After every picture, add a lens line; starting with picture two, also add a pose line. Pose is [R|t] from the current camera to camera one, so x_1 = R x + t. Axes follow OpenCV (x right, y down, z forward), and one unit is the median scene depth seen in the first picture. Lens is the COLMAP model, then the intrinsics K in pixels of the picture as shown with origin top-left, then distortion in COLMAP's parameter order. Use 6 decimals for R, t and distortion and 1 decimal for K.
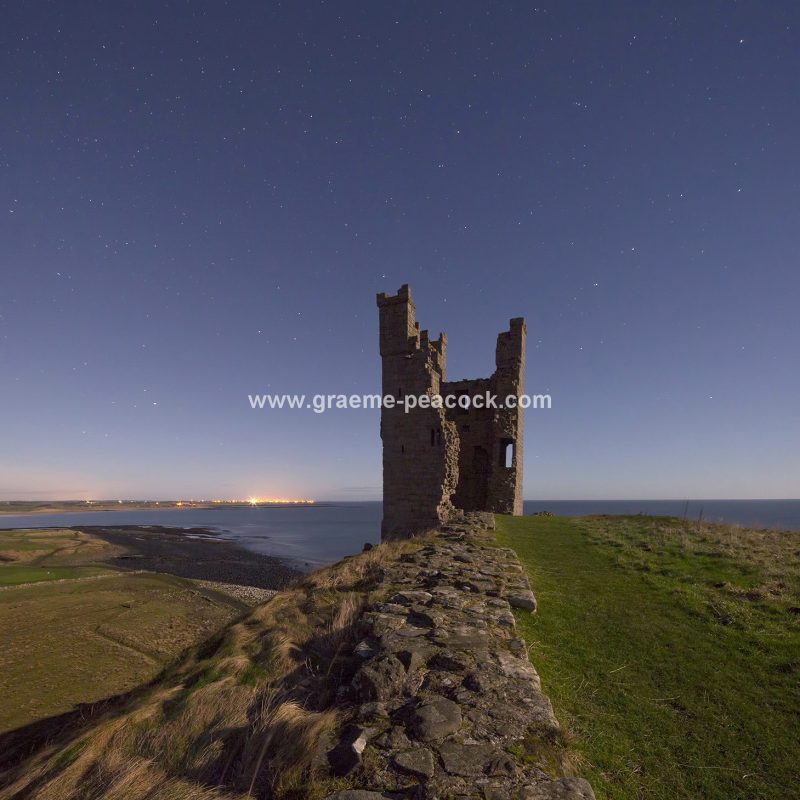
lens RADIAL K [[436.0, 0, 401.2], [0, 436.0, 497.2], [0, 0, 1]] dist [-0.000367, 0.000040]
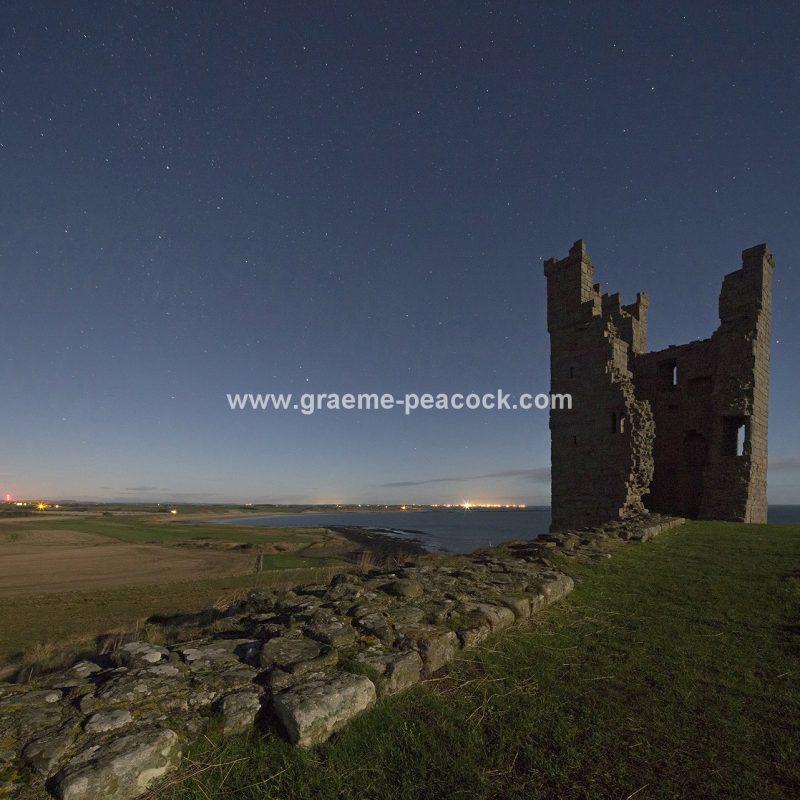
lens RADIAL K [[431.0, 0, 399.6], [0, 431.0, 506.1], [0, 0, 1]] dist [0.004613, -0.006186]
pose [[0.882685, 0.003062, -0.469955, 0.082988], [0.001692, 0.999952, 0.009693, 0.006074], [0.469962, -0.009351, 0.882637, 0.099742]]
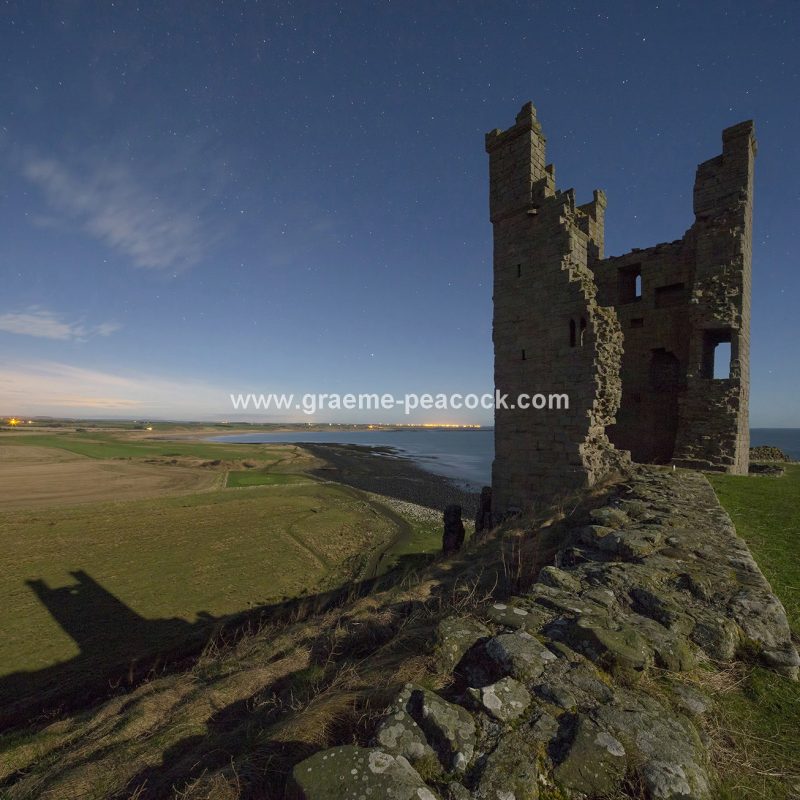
lens RADIAL K [[385.5, 0, 397.8], [0, 385.5, 415.0], [0, 0, 1]] dist [0.000711, -0.000253]
pose [[0.914240, 0.002103, -0.405167, 0.057529], [-0.009500, 0.999823, -0.016247, -0.008132], [0.405061, 0.018703, 0.914098, 0.342081]]
